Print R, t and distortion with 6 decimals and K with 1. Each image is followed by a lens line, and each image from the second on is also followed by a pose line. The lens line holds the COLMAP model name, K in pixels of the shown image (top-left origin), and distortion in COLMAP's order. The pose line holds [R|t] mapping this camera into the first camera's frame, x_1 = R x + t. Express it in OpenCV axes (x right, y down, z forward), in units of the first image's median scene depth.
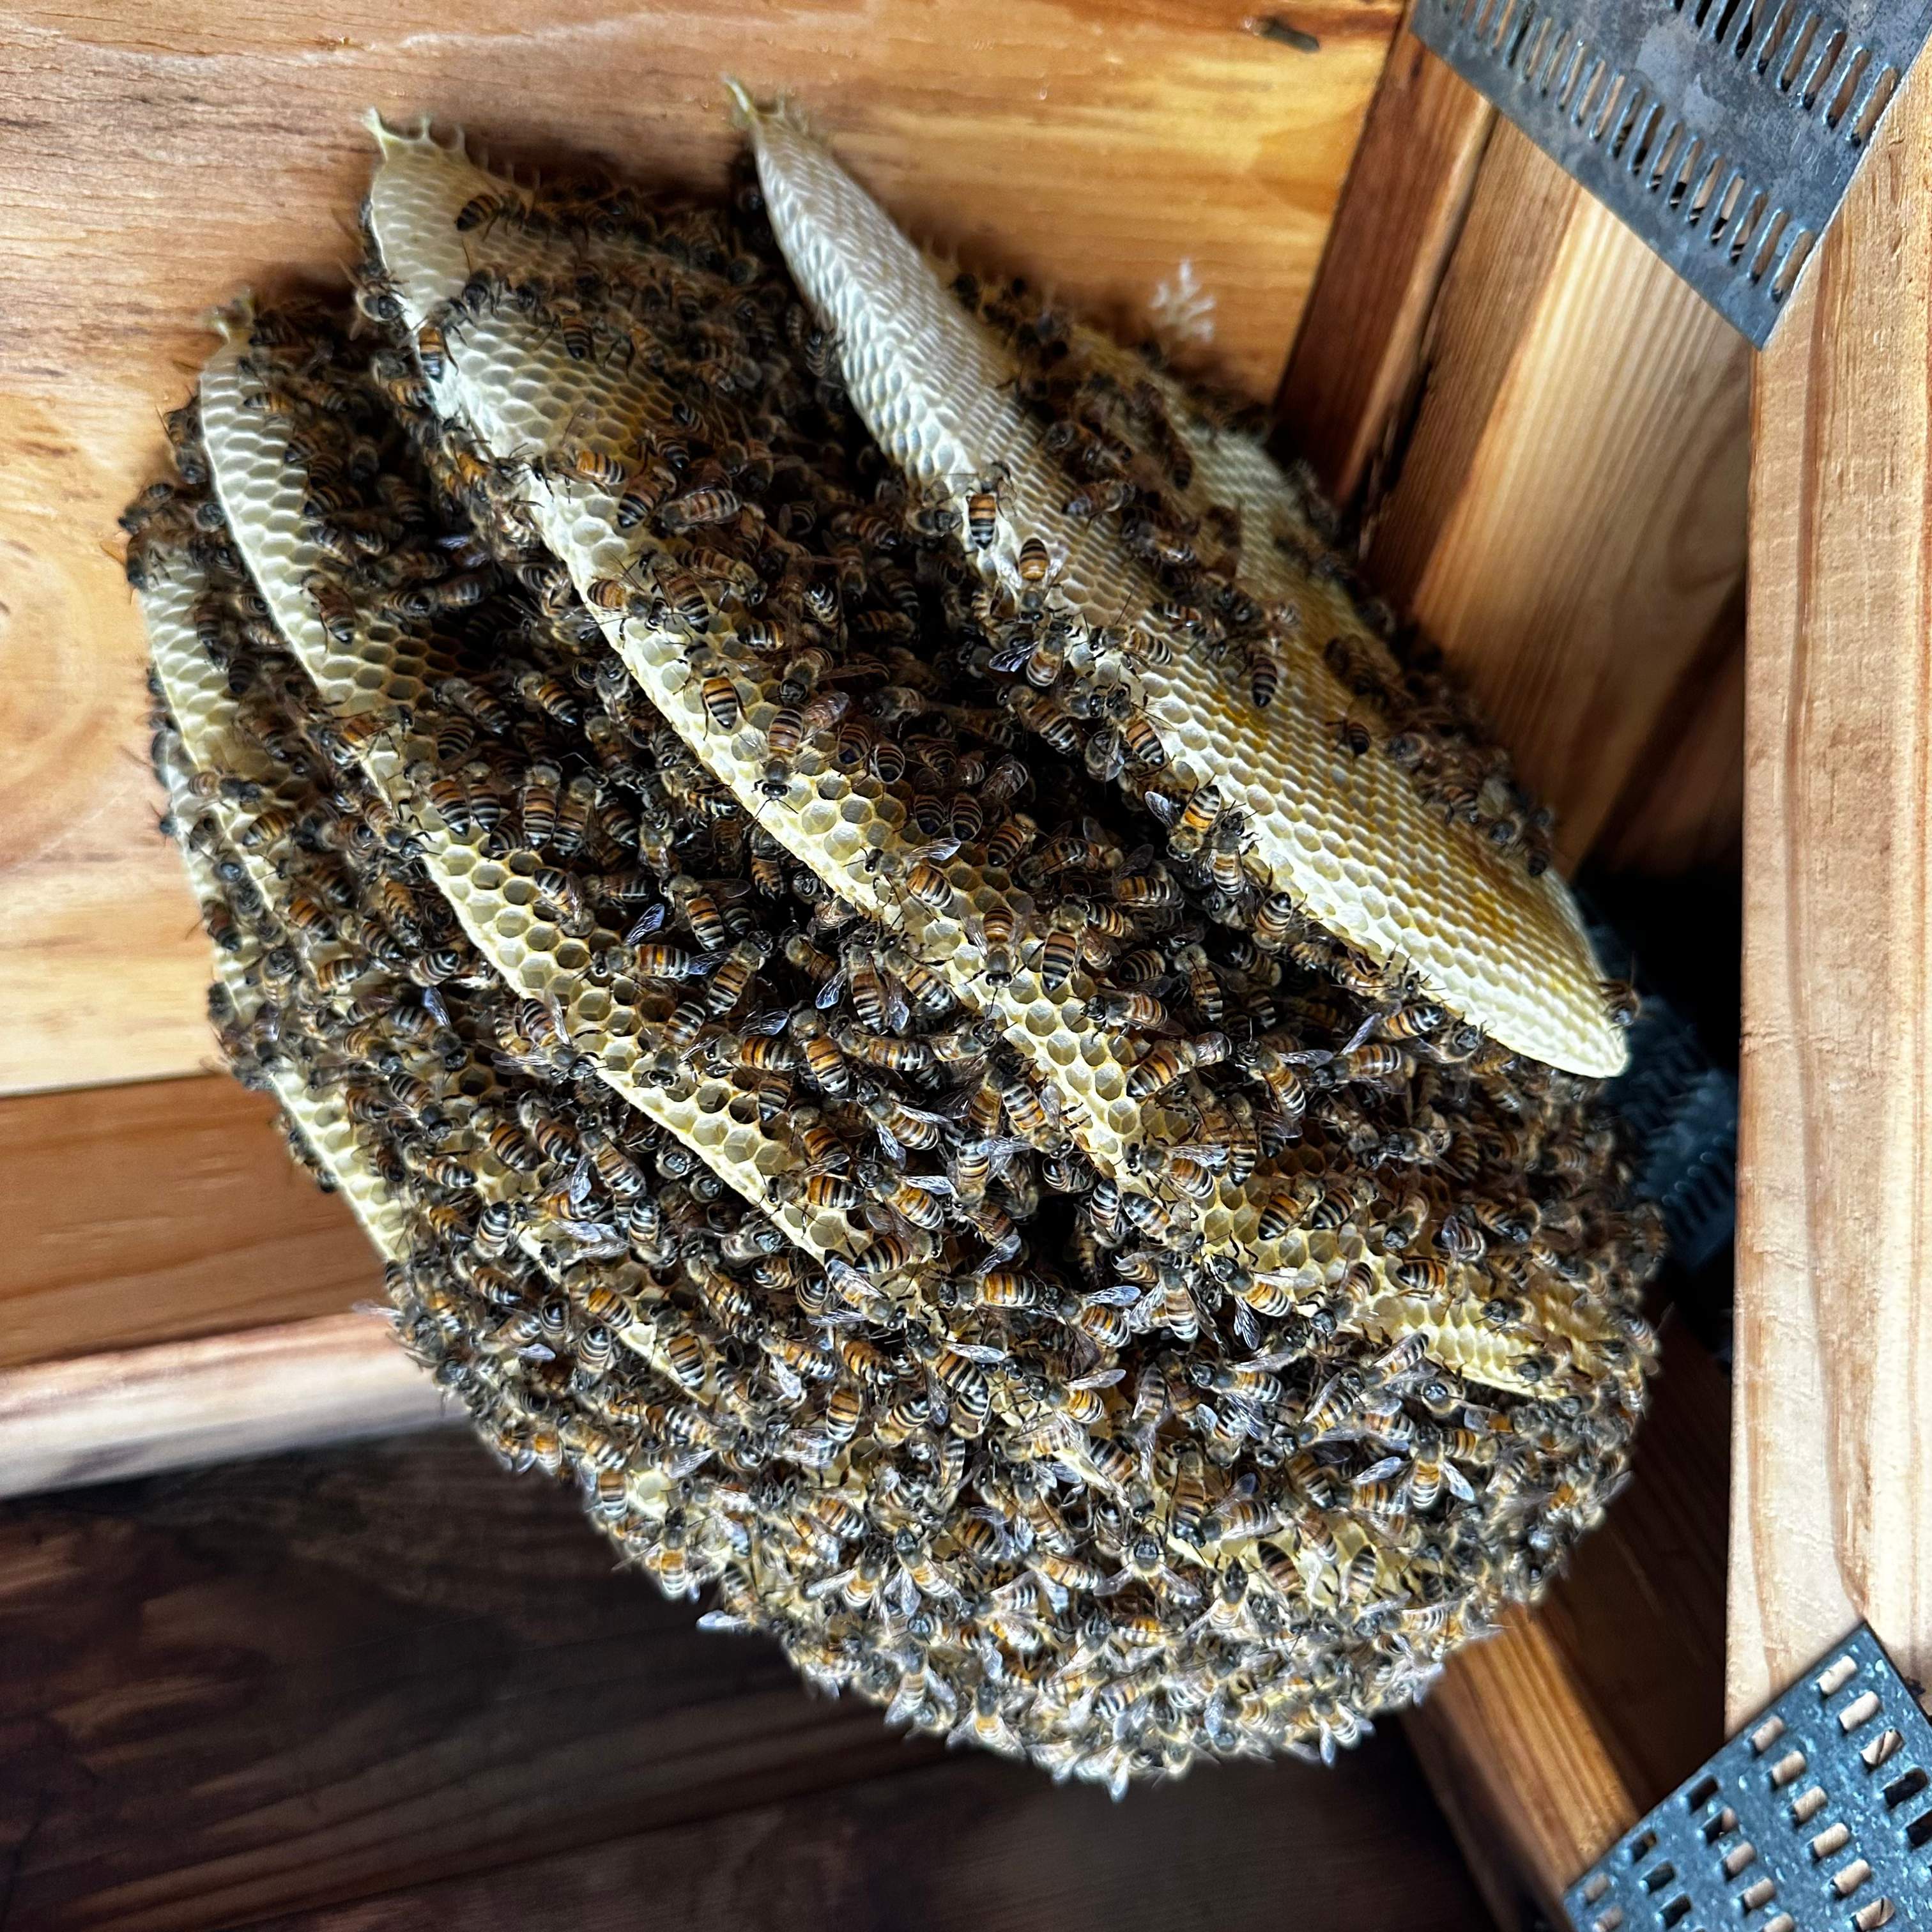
lens RADIAL K [[1934.3, 0, 966.0], [0, 1934.3, 966.0], [0, 0, 1]] dist [-0.063431, 0.048260]
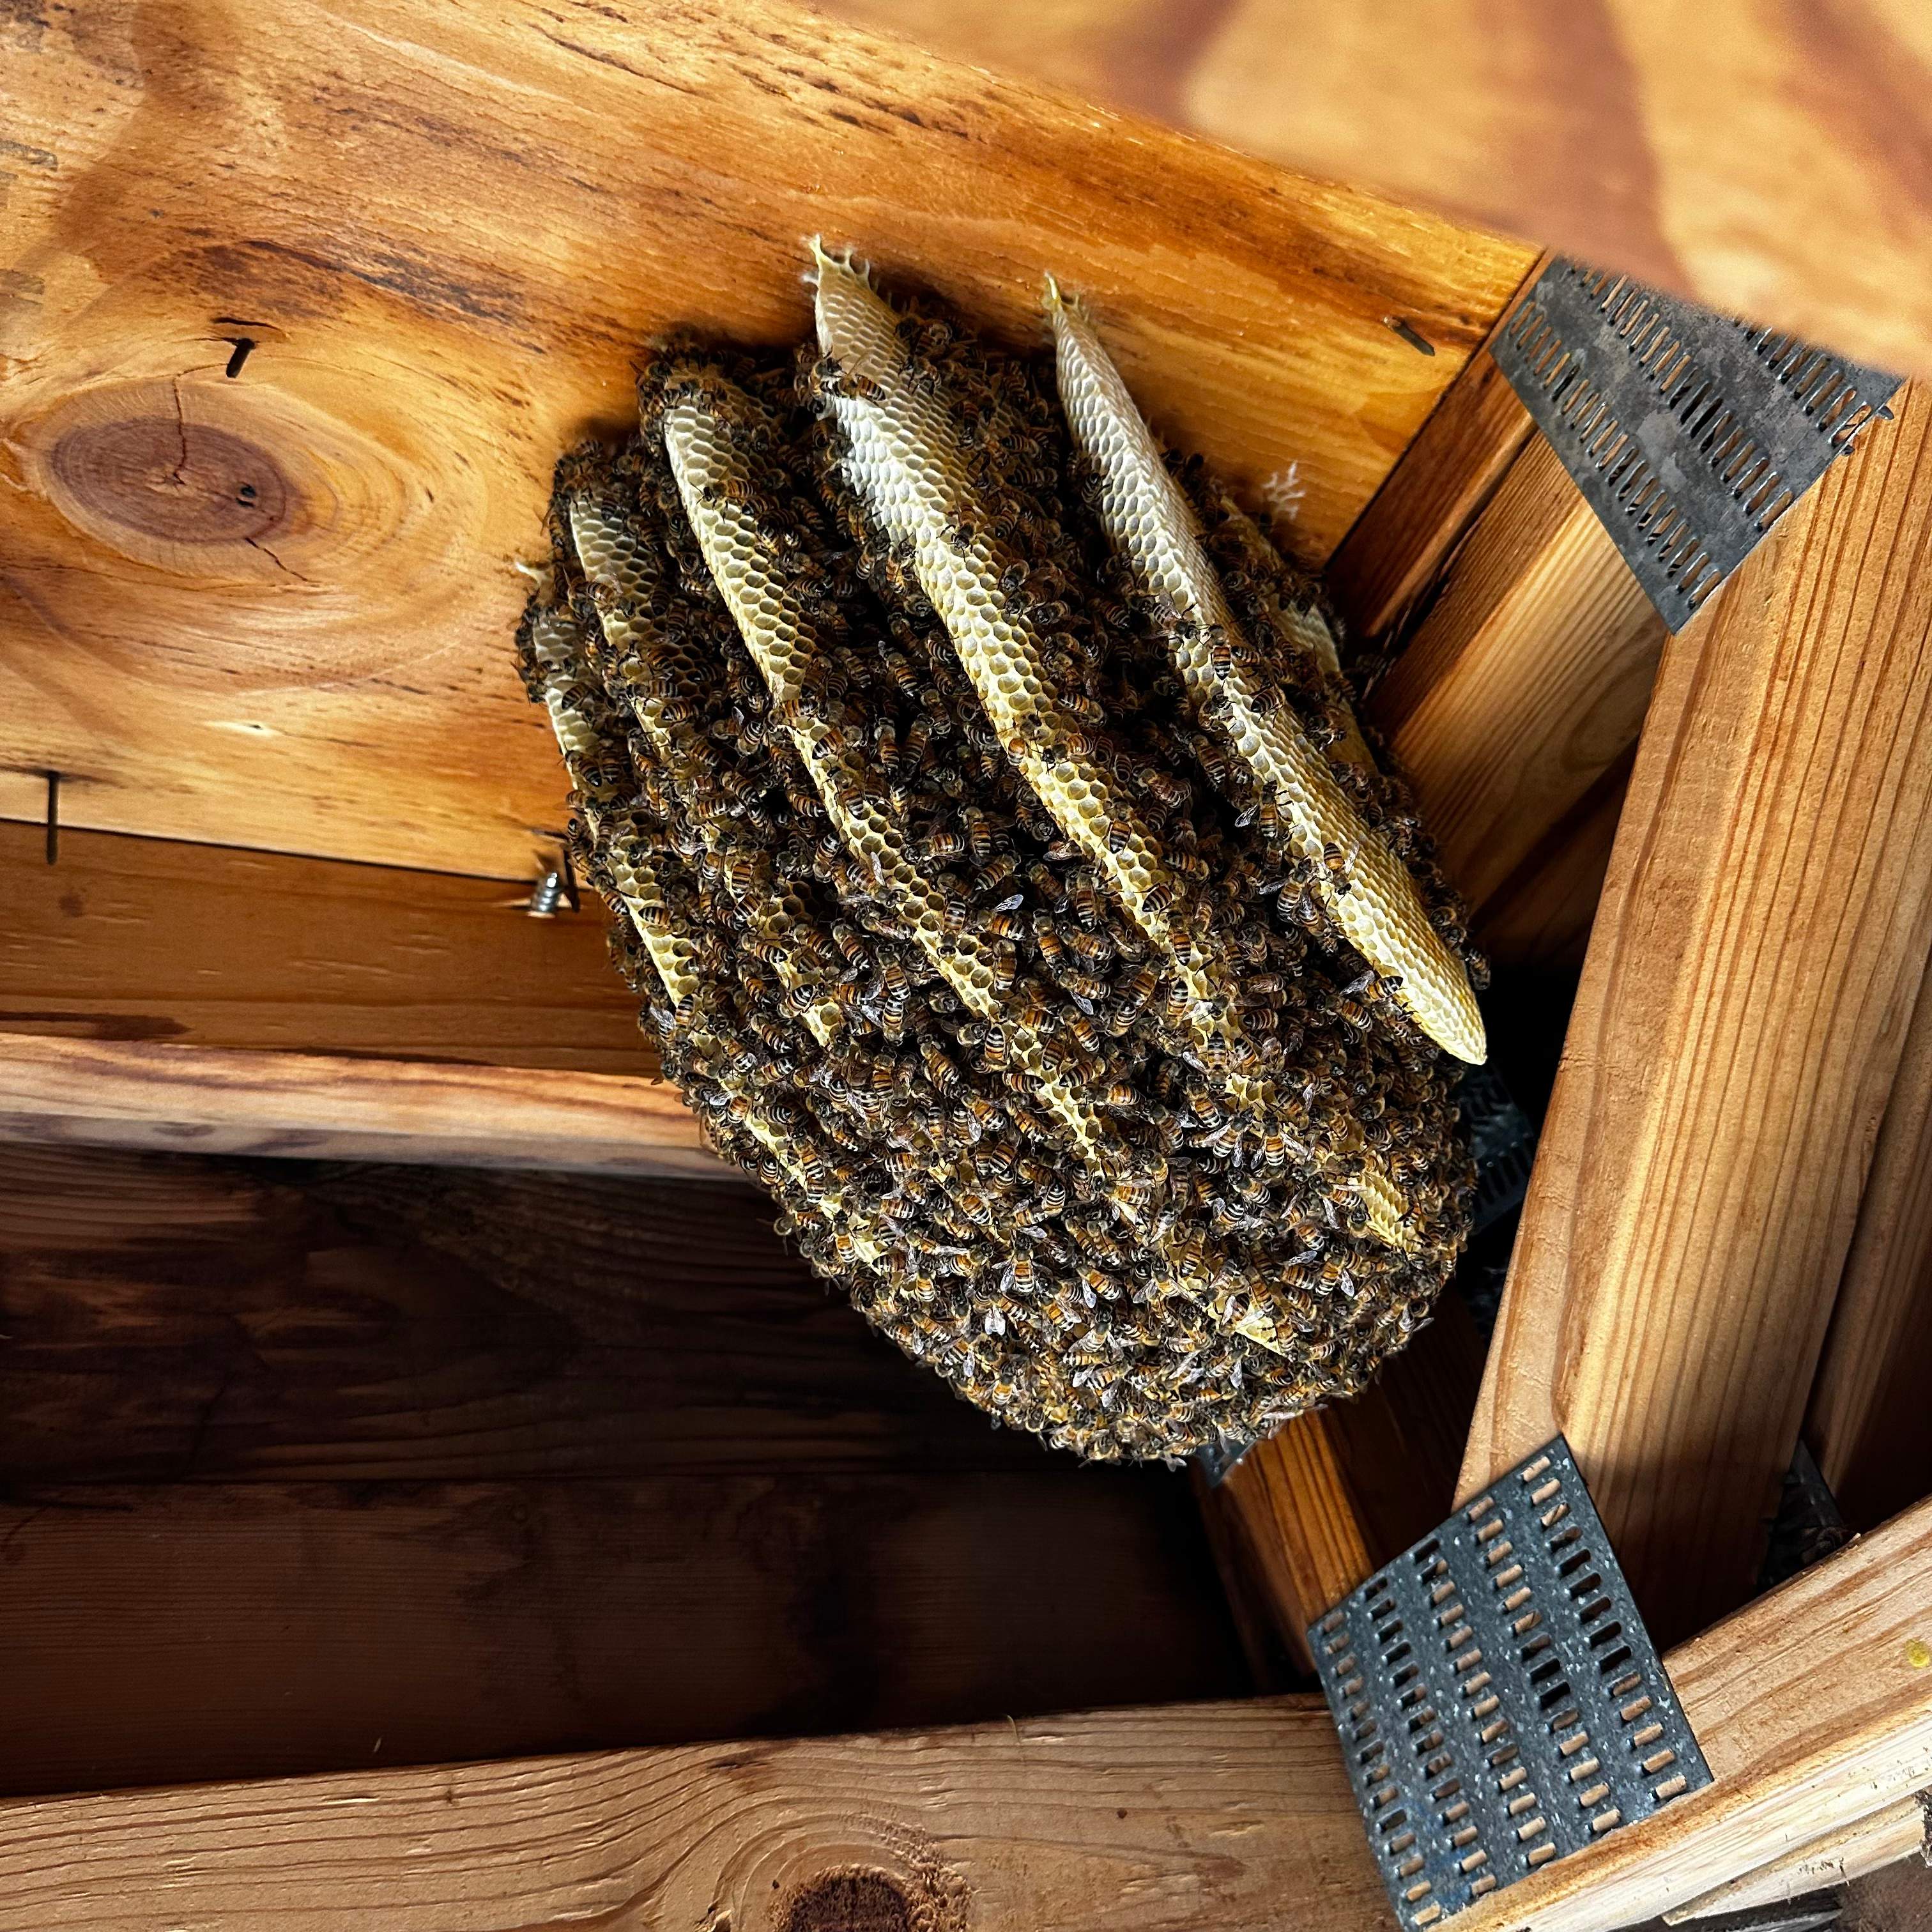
lens RADIAL K [[1858.3, 0, 974.1], [0, 1858.3, 995.1], [0, 0, 1]] dist [0.086445, -0.222816]
pose [[0.968523, 0.214886, 0.125647, -0.252026], [-0.216117, 0.976360, -0.003912, 0.091796], [-0.123517, -0.023366, 0.992067, -0.436230]]
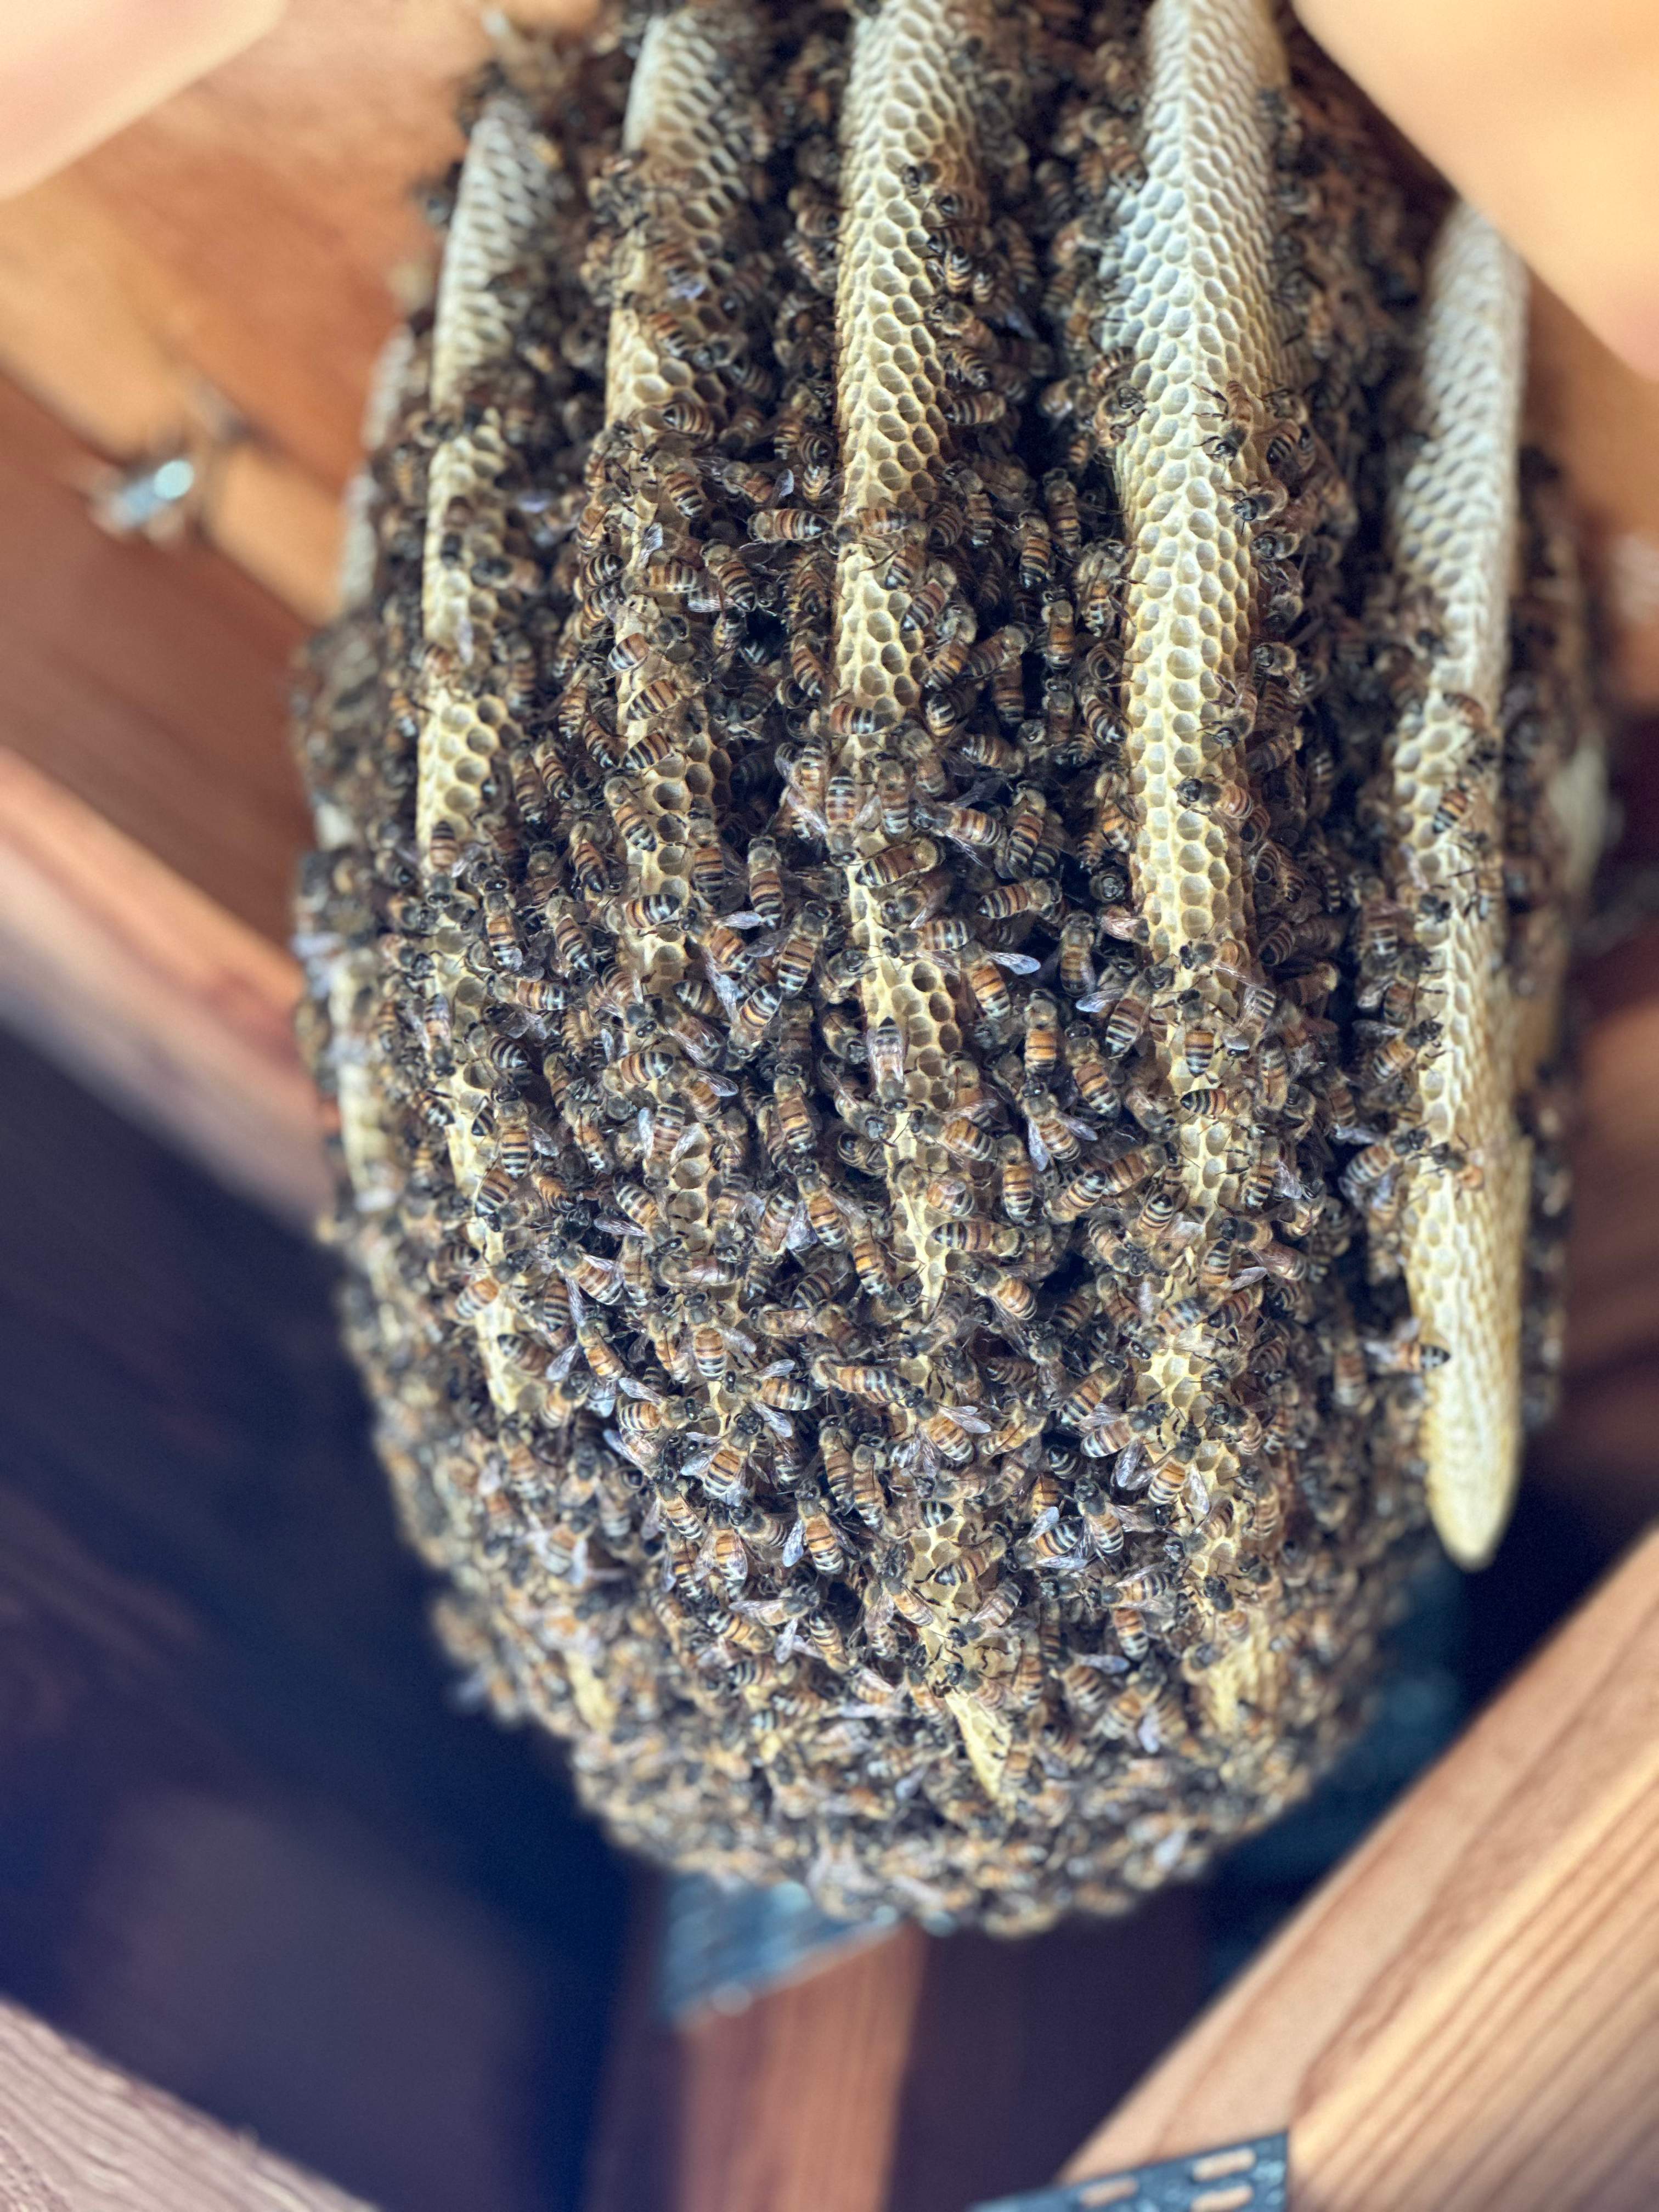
lens RADIAL K [[4969.0, 0, 824.2], [0, 4969.0, 1056.3], [0, 0, 1]] dist [0.020004, 0.518362]
pose [[0.701863, 0.674661, 0.228517, -0.610222], [-0.672431, 0.733385, -0.099912, 0.328024], [-0.234998, -0.083538, 0.968399, -1.286781]]
